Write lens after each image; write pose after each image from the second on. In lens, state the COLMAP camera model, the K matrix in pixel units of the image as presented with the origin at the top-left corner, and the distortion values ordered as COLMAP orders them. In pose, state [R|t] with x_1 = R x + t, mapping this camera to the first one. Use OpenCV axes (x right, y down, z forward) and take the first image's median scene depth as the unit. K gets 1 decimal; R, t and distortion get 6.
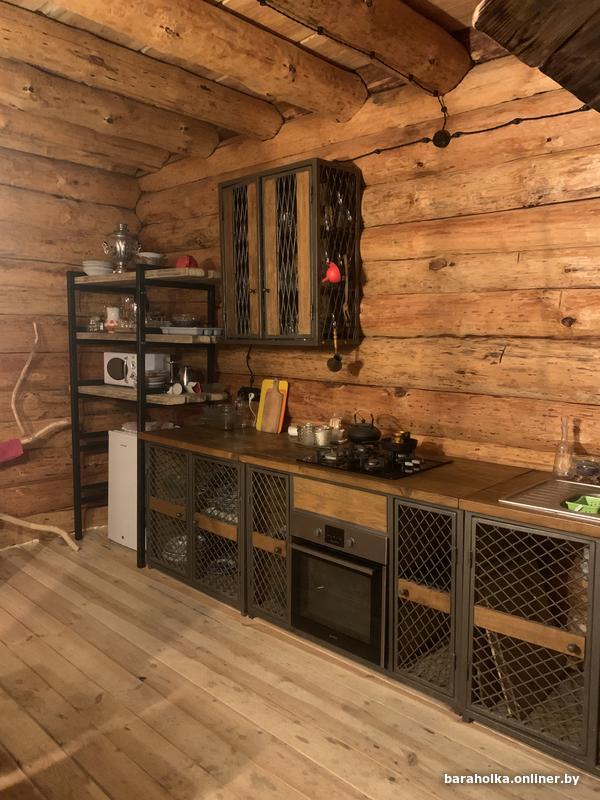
lens RADIAL K [[612.6, 0, 300.0], [0, 612.6, 400.0], [0, 0, 1]] dist [0.096121, -0.193703]
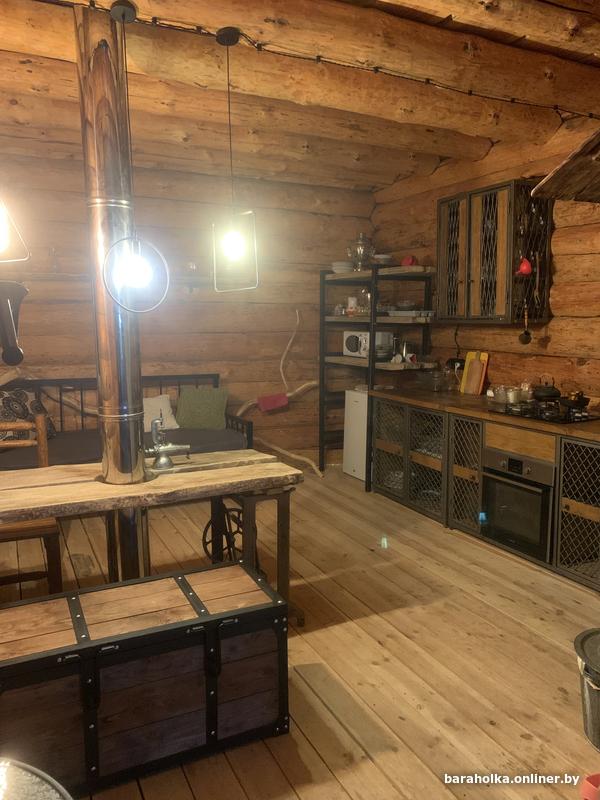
lens RADIAL K [[612.6, 0, 300.0], [0, 612.6, 400.0], [0, 0, 1]] dist [0.096121, -0.193703]
pose [[0.941410, 0.036779, -0.335253, 0.051724], [-0.026792, 0.999050, 0.034367, 0.036609], [0.336198, -0.023371, 0.941501, -0.358588]]
